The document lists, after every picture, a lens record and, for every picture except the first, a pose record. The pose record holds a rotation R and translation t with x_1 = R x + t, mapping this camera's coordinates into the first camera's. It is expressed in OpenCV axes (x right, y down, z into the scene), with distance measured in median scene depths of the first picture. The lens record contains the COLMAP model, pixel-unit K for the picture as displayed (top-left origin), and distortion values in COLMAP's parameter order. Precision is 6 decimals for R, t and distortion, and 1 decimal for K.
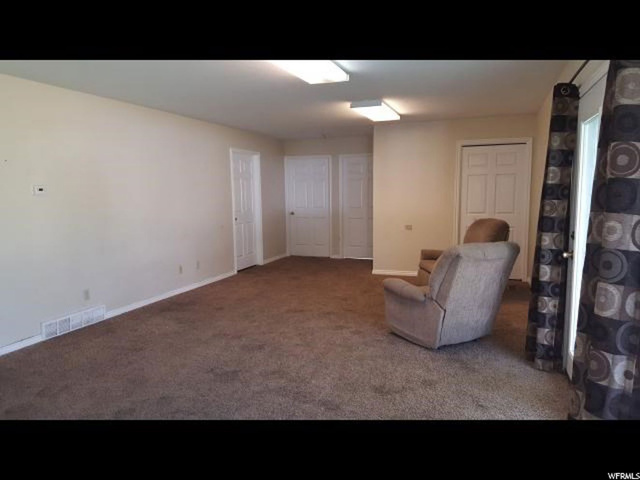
lens RADIAL K [[473.3, 0, 321.8], [0, 473.3, 244.4], [0, 0, 1]] dist [0.092150, -0.017842]
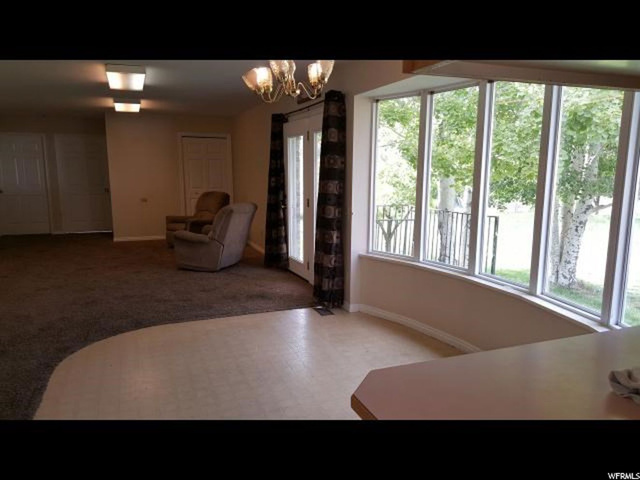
lens RADIAL K [[473.3, 0, 318.3], [0, 473.3, 245.0], [0, 0, 1]] dist [0.092150, -0.017842]
pose [[0.760936, -0.097034, 0.641530, -0.505130], [0.070260, 0.995263, 0.067200, 0.048778], [-0.645011, -0.006060, 0.764149, -0.421206]]
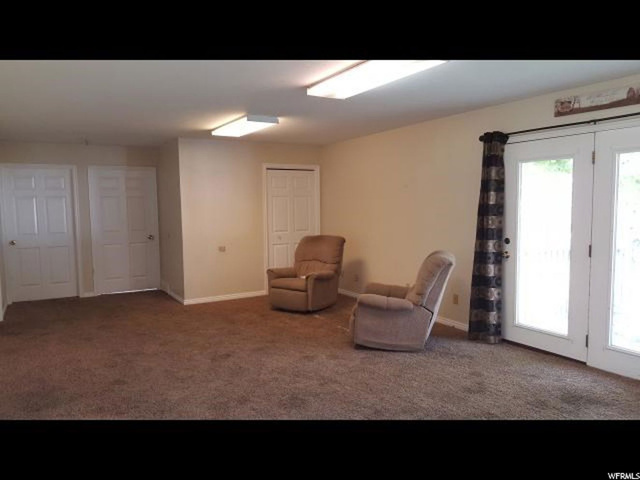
lens RADIAL K [[473.3, 0, 322.2], [0, 473.3, 243.2], [0, 0, 1]] dist [0.092150, -0.017842]
pose [[0.650659, -0.058975, 0.757077, -0.733330], [0.093509, 0.995614, -0.002808, -0.048553], [-0.753591, 0.072621, 0.653320, 0.417520]]
